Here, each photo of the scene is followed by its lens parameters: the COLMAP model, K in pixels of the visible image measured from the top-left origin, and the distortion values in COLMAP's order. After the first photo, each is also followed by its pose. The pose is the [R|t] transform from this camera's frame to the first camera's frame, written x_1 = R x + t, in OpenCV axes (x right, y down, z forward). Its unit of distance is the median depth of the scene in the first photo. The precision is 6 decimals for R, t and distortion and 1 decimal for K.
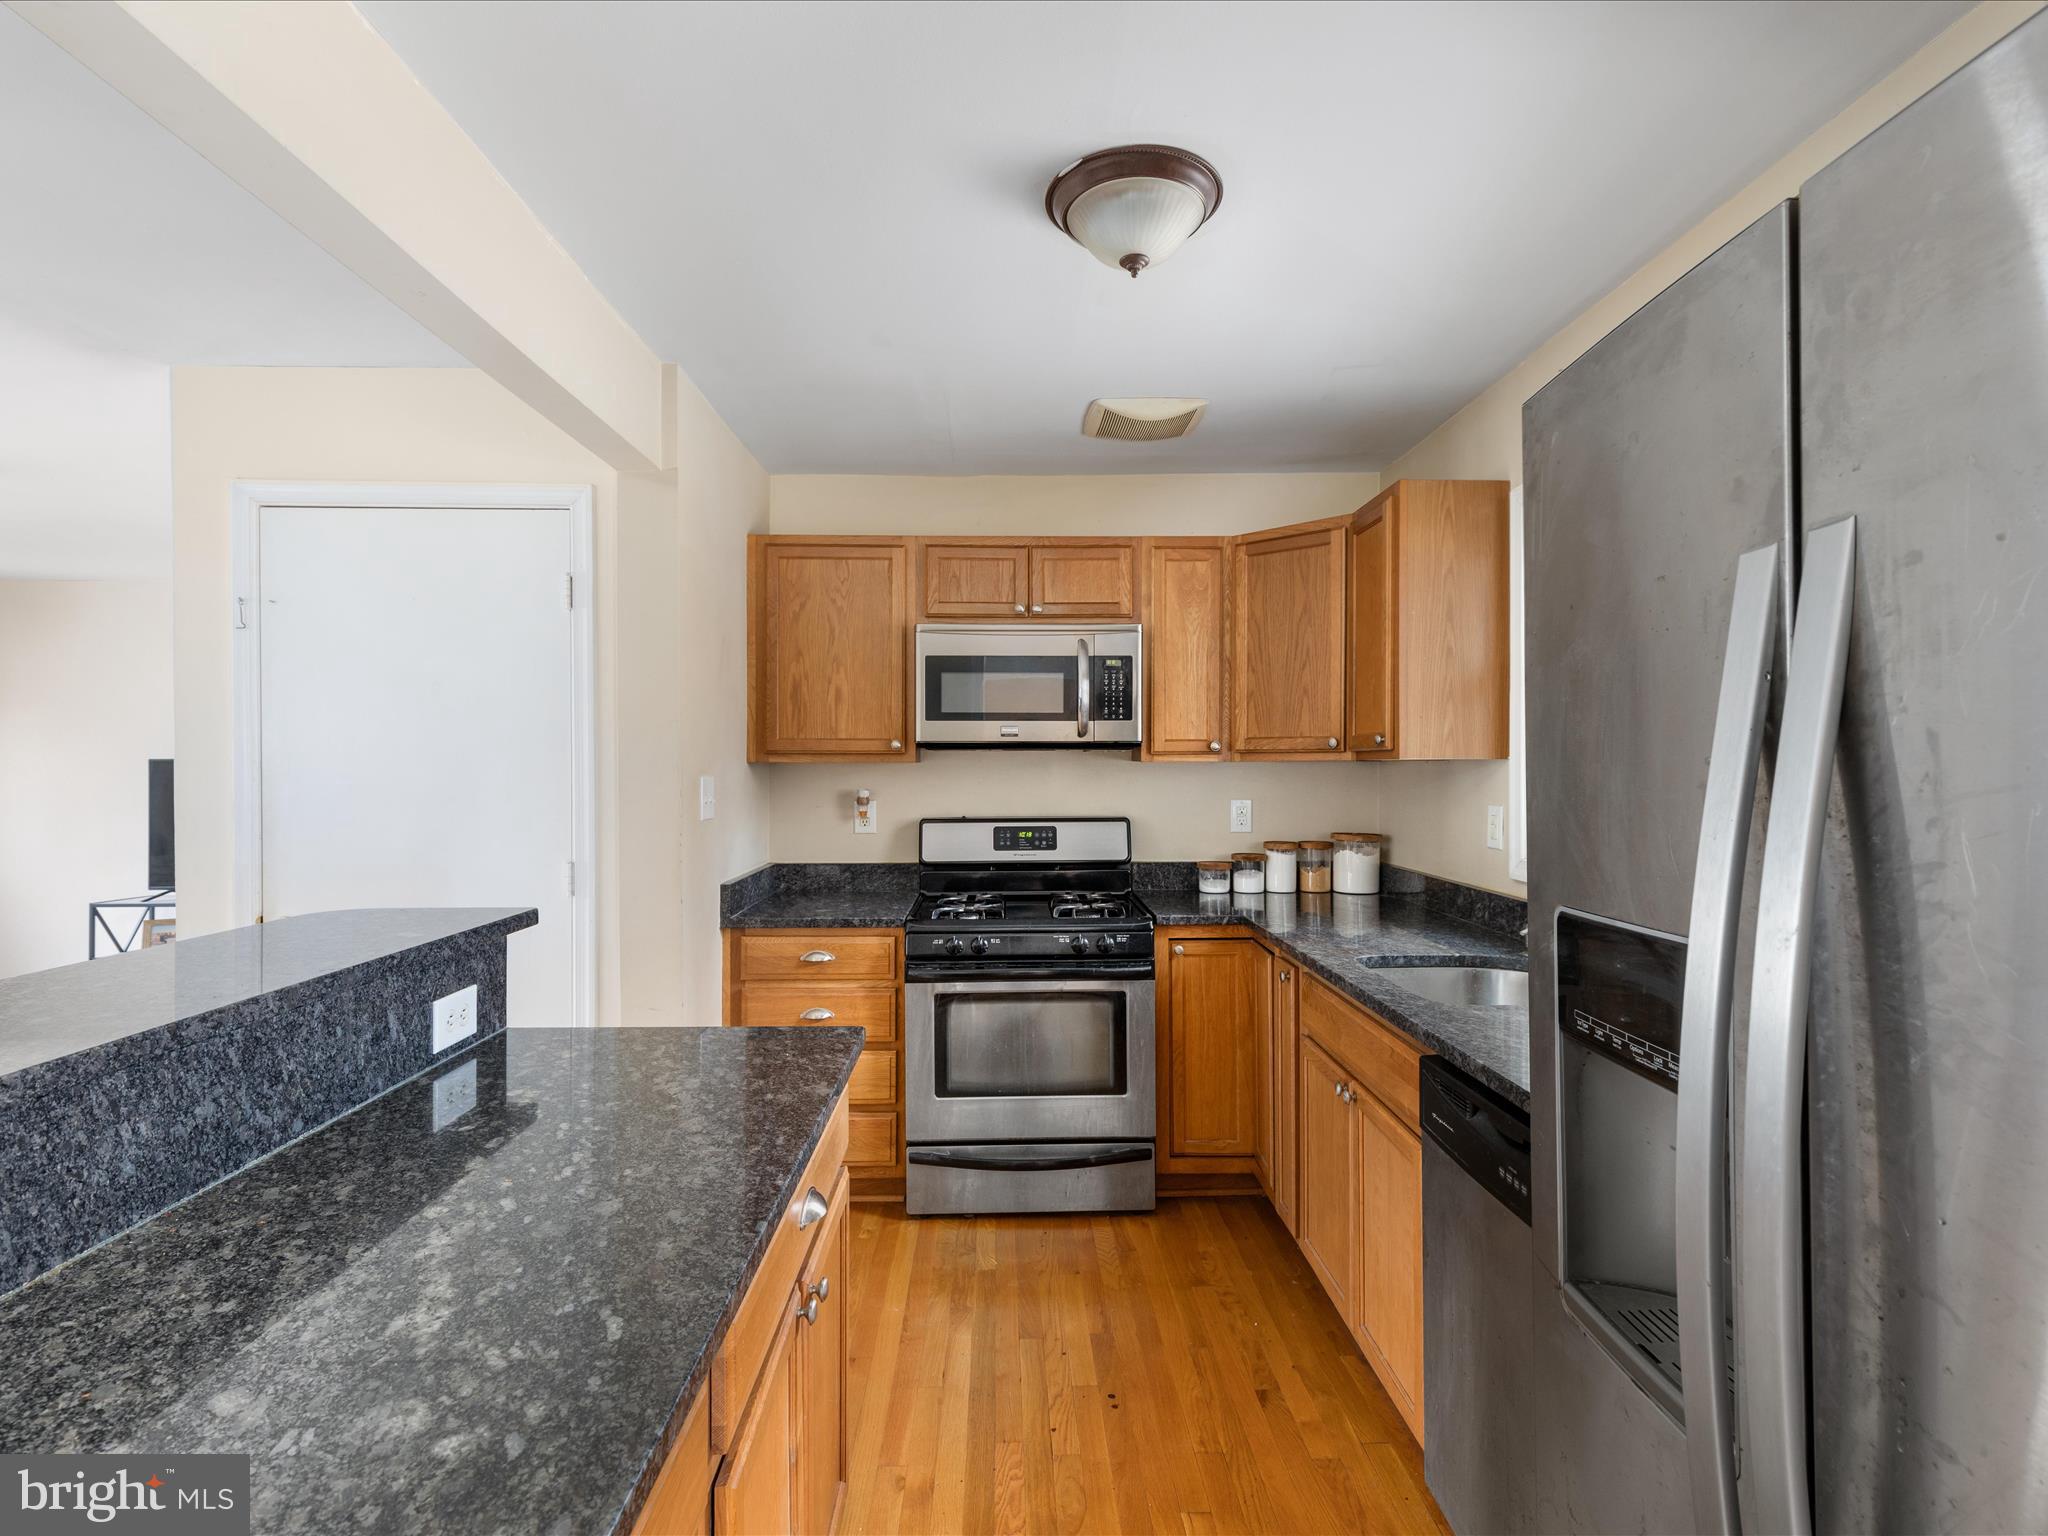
lens RADIAL K [[1033.8, 0, 1024.0], [0, 1033.8, 768.0], [0, 0, 1]] dist [0.006568, 0.000067]
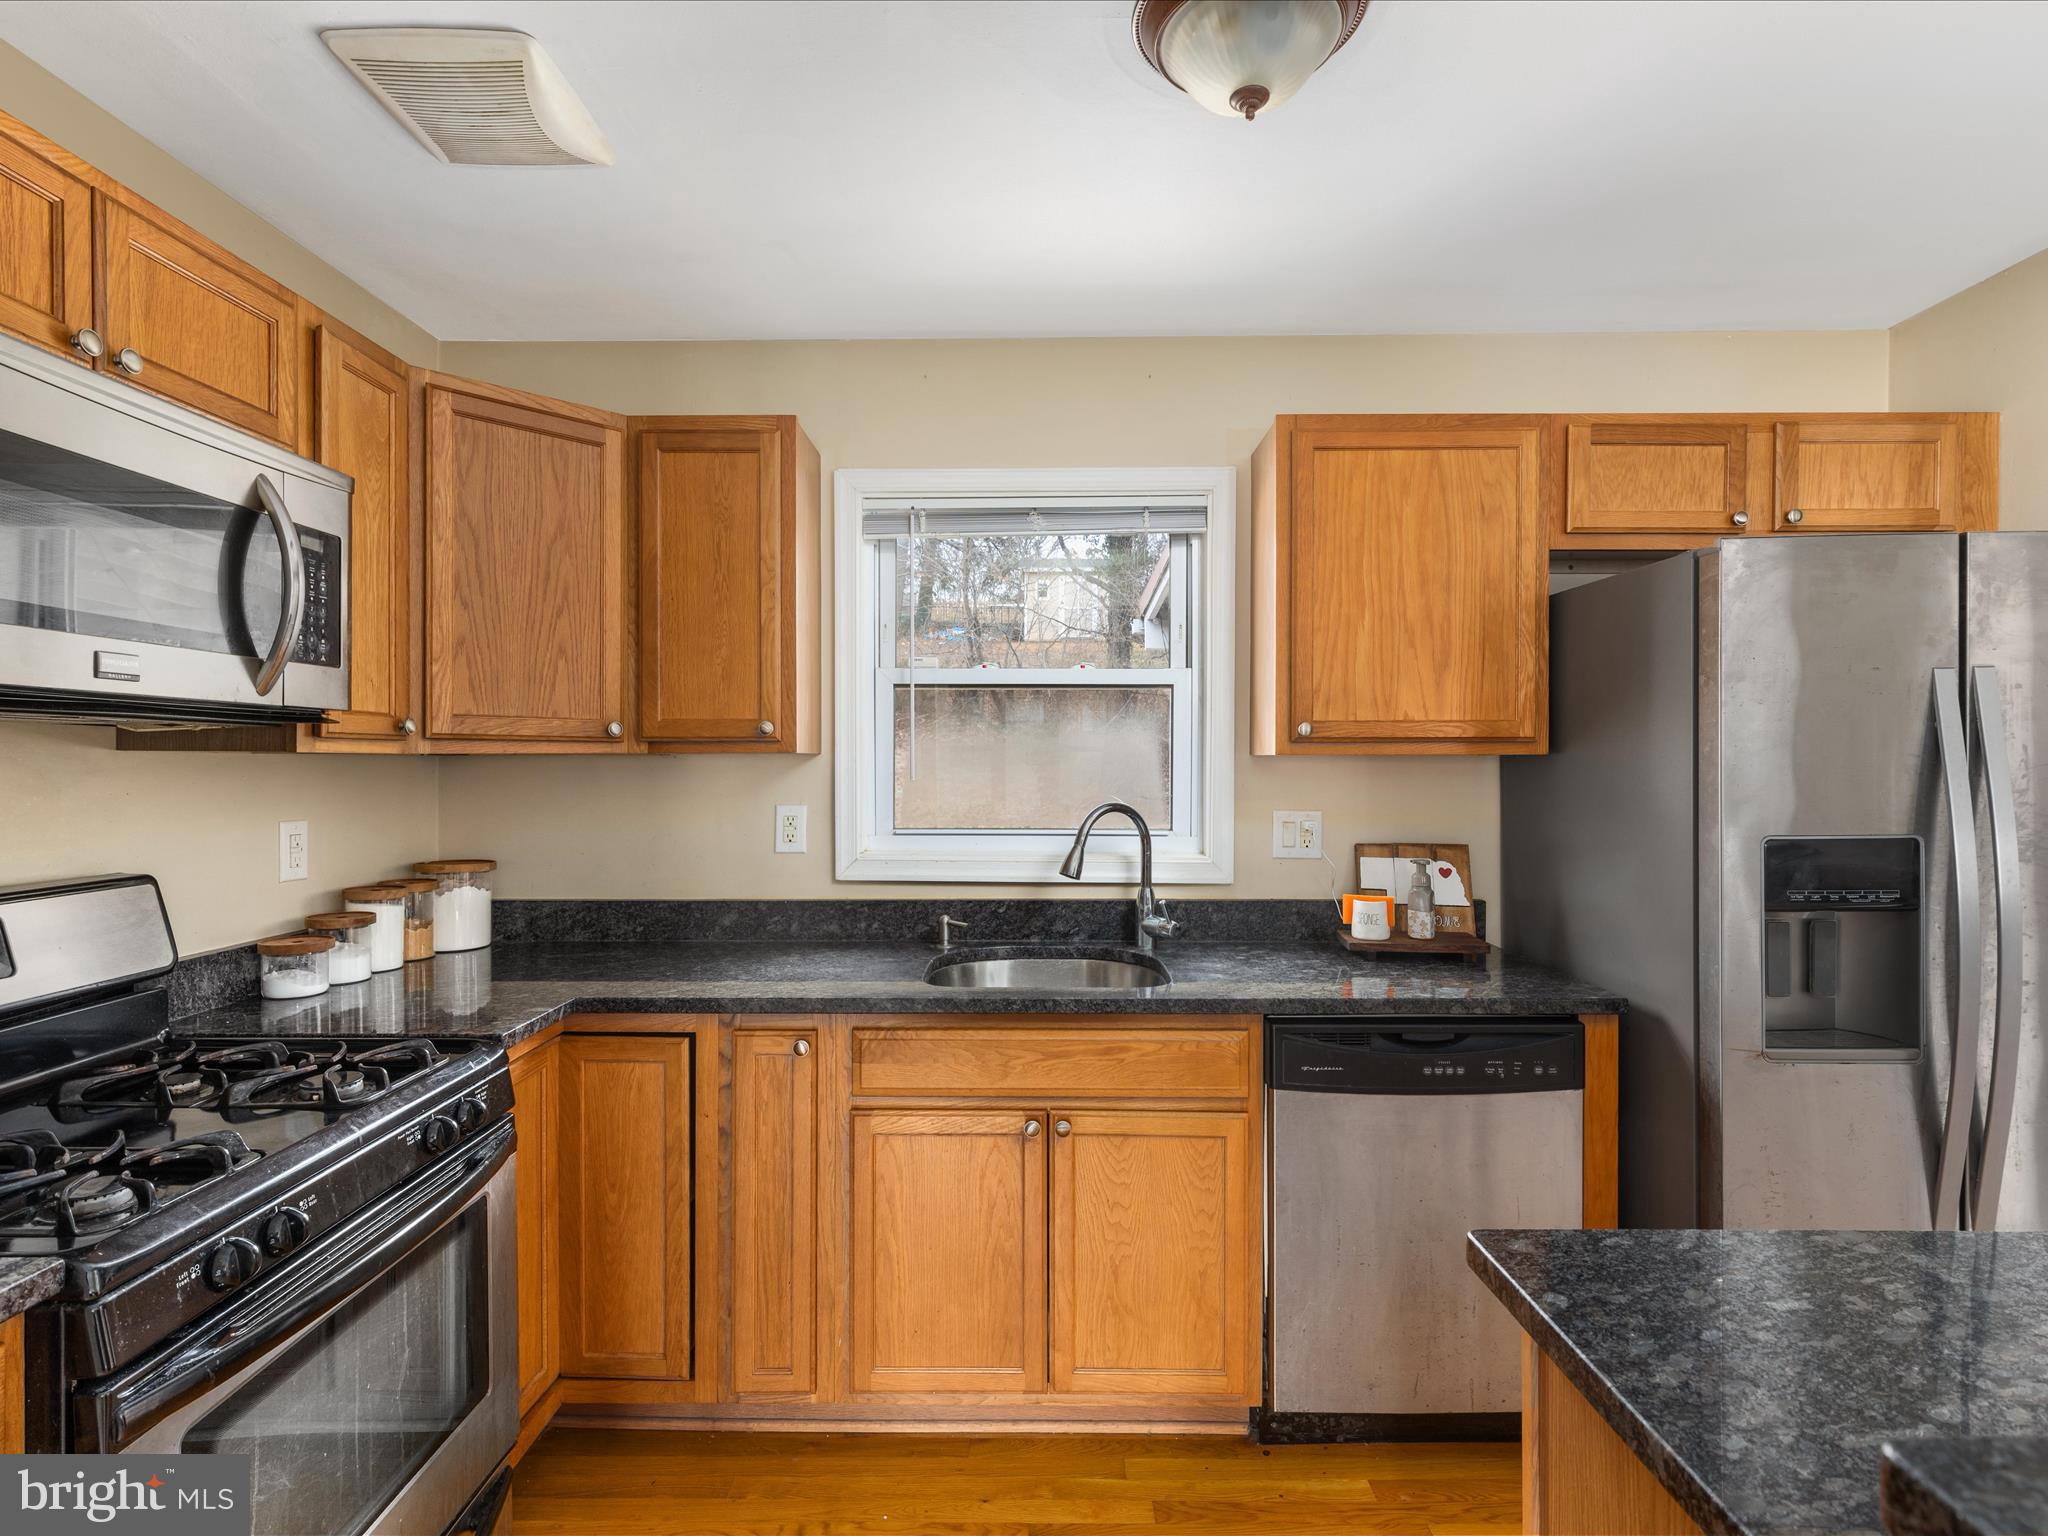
lens RADIAL K [[1033.8, 0, 1024.0], [0, 1033.8, 768.0], [0, 0, 1]] dist [0.006568, 0.000067]
pose [[0.028328, -0.002575, 0.999595, -0.394878], [0.003785, 0.999990, 0.002469, 0.002075], [-0.999592, 0.003713, 0.028338, 0.679736]]
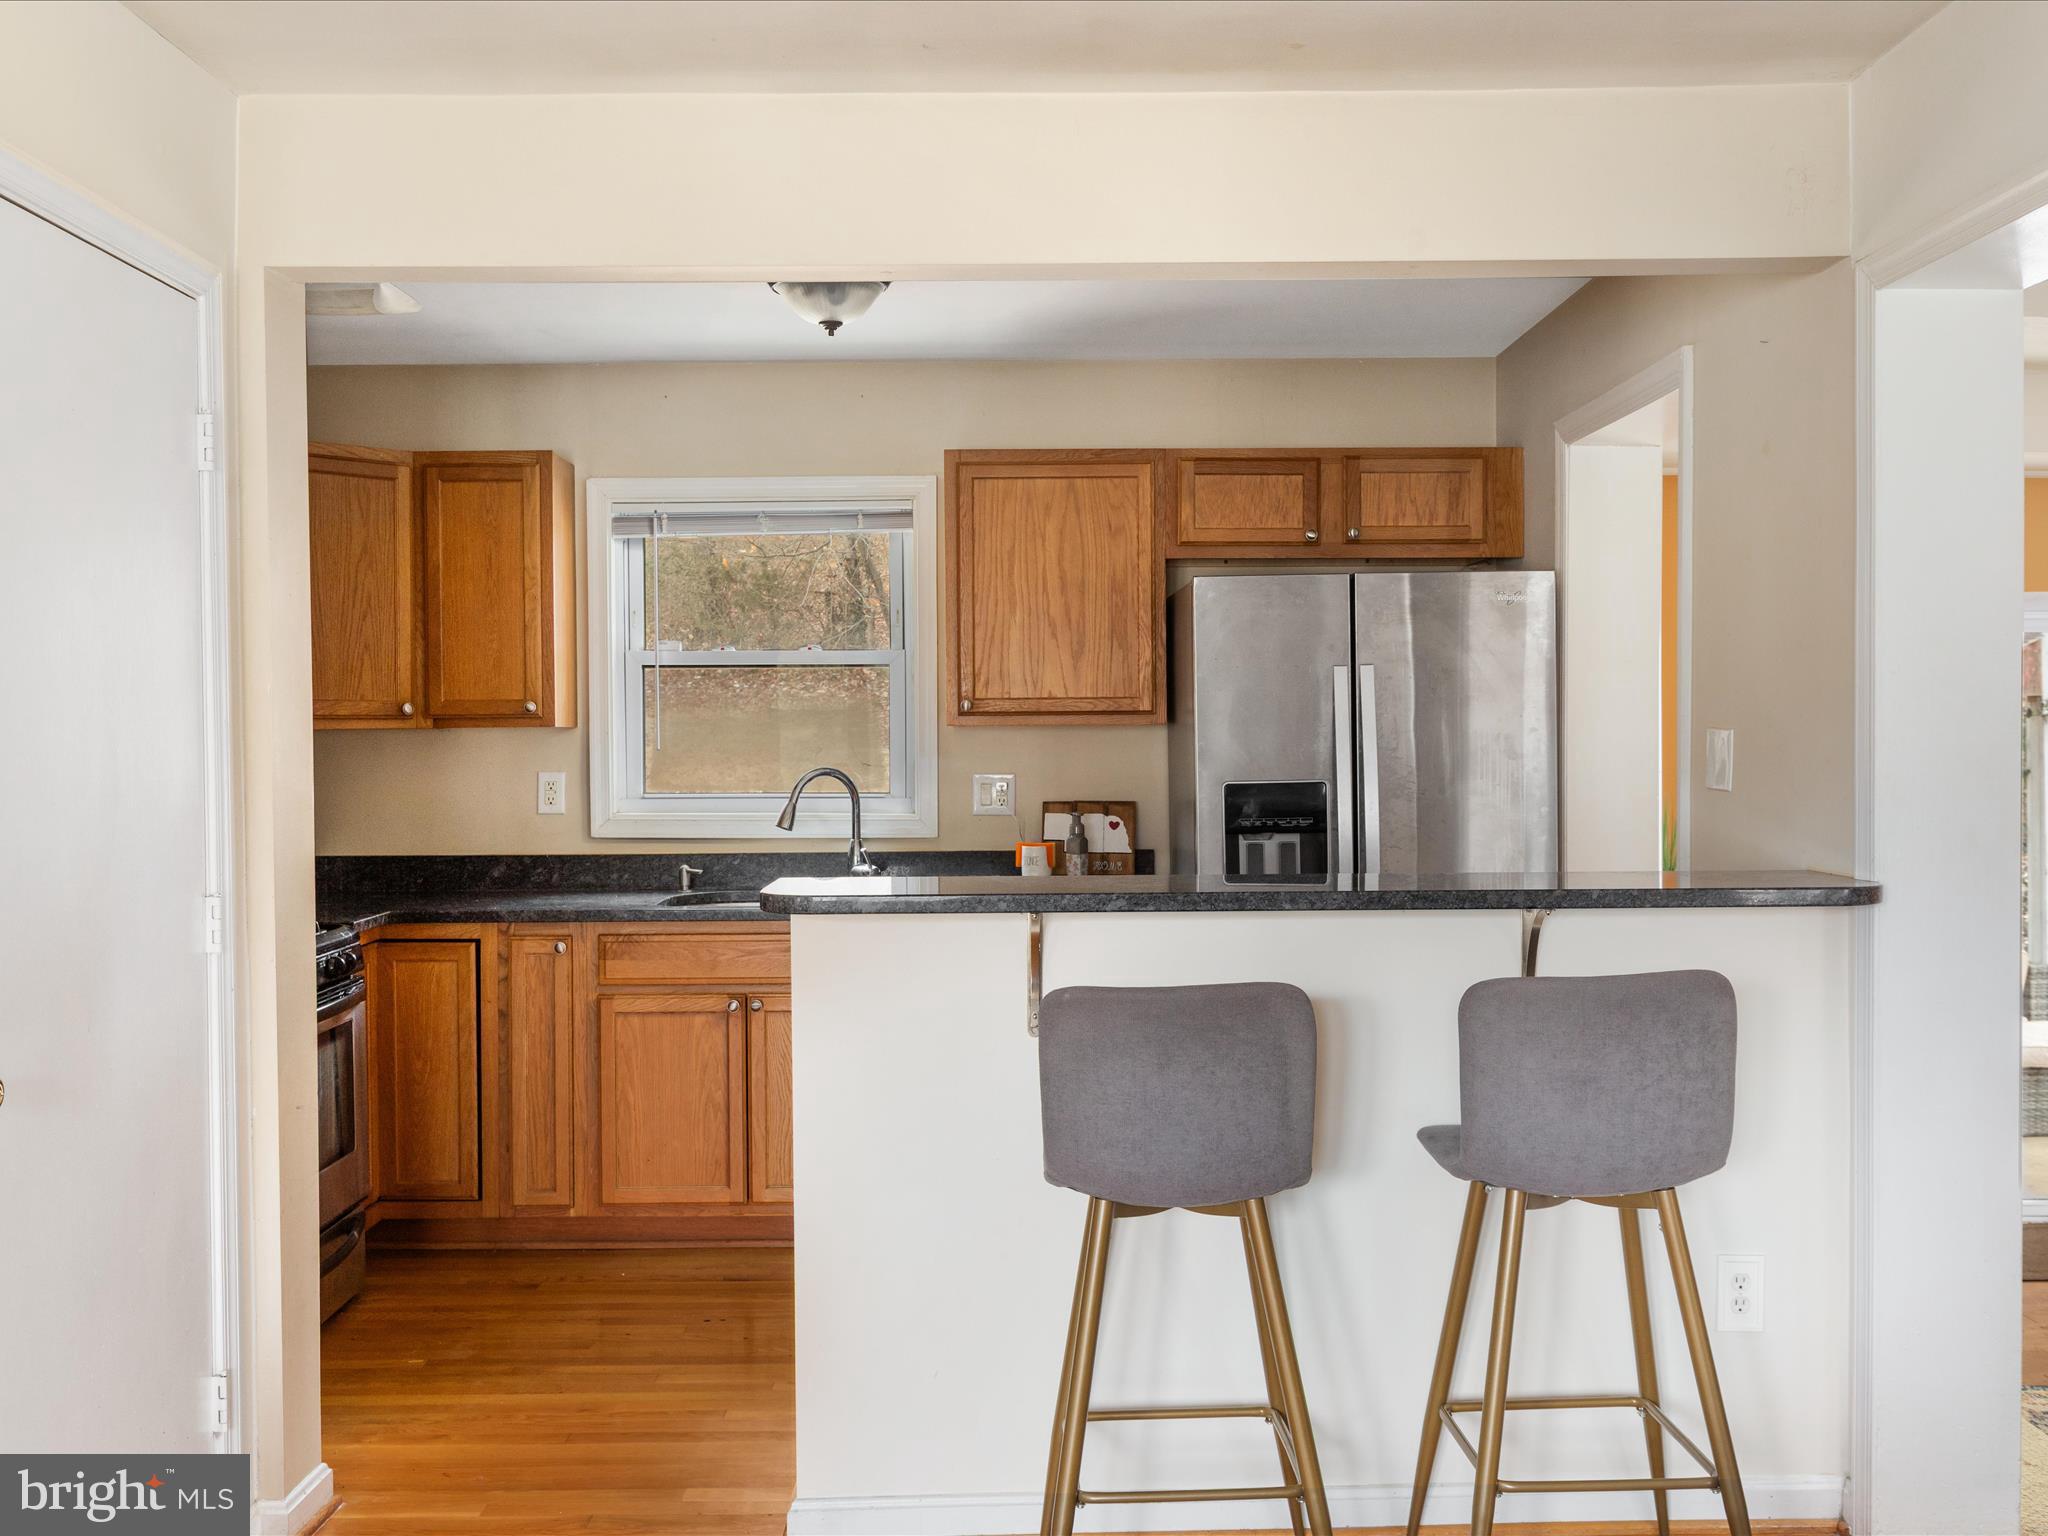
lens RADIAL K [[1952.7, 0, 1024.0], [0, 1952.7, 768.0], [0, 0, 1]] dist [0.016568, -0.002678]
pose [[0.013951, -0.015241, 0.999787, -1.325825], [0.009975, 0.999836, 0.015103, 0.006507], [-0.999853, 0.009762, 0.014101, 0.439452]]
